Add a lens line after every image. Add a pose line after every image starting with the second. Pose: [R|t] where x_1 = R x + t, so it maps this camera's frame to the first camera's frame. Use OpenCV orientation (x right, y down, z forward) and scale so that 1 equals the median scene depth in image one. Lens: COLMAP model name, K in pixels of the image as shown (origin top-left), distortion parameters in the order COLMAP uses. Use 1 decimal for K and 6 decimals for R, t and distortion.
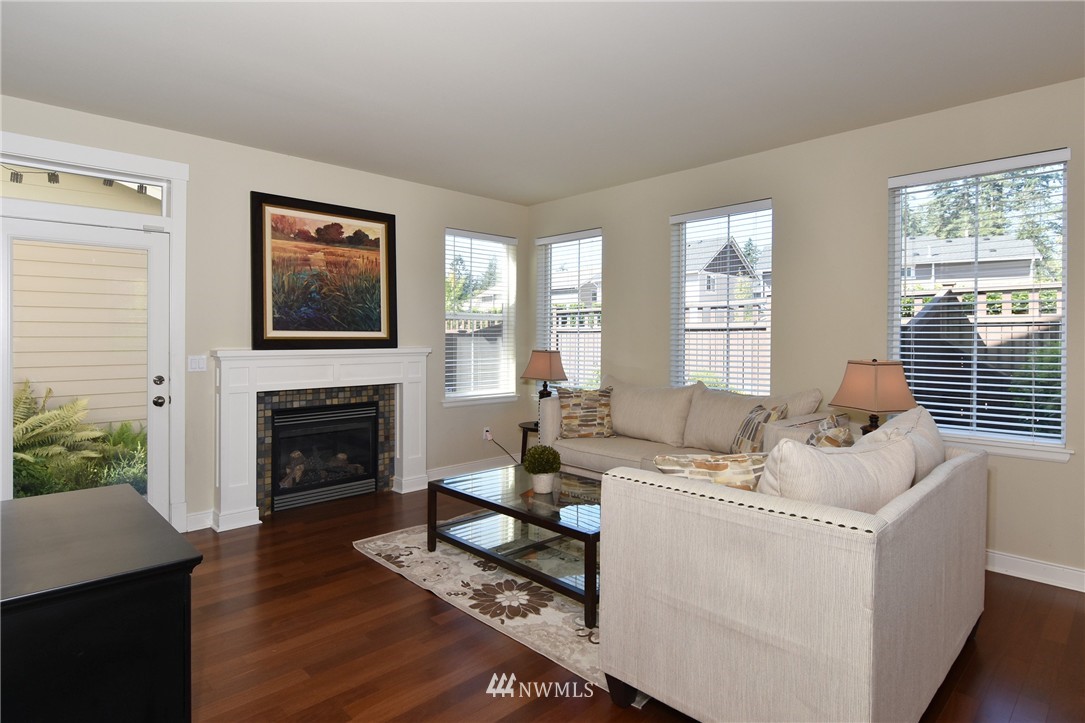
lens RADIAL K [[591.9, 0, 538.7], [0, 591.9, 337.1], [0, 0, 1]] dist [-0.002614, -0.000554]
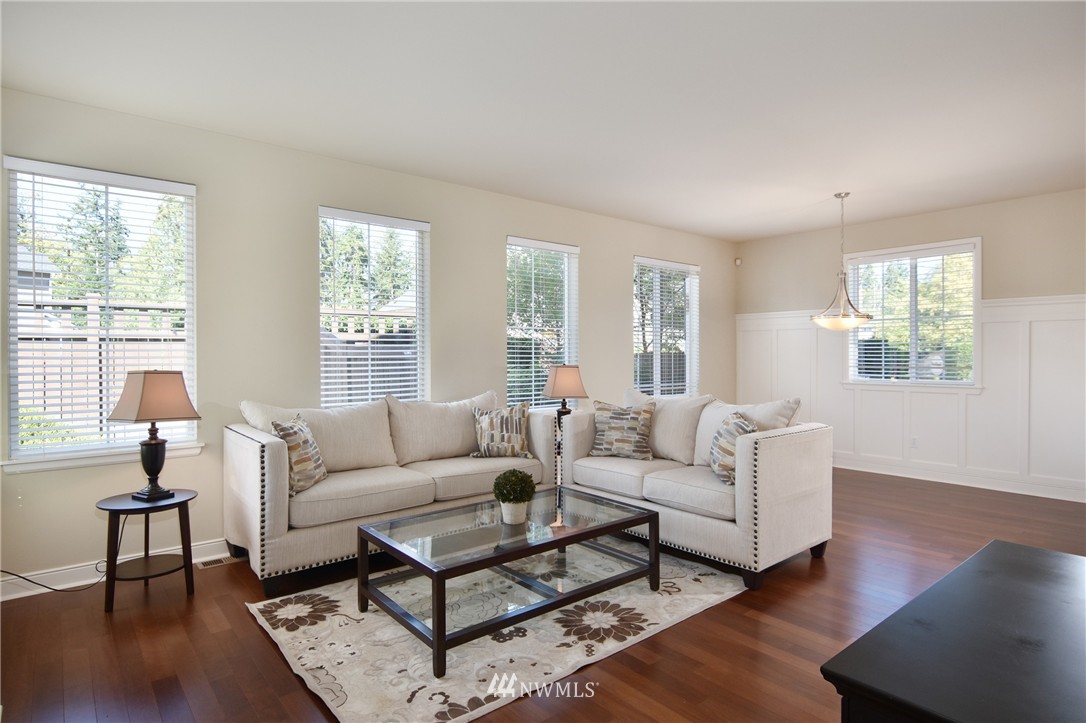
lens RADIAL K [[584.5, 0, 543.0], [0, 584.5, 361.5], [0, 0, 1]] dist [0.000575, -0.000702]
pose [[0.075043, -0.029457, 0.996745, -0.954245], [0.001153, 0.999565, 0.029453, -0.015195], [-0.997180, -0.001061, 0.075044, 0.969620]]
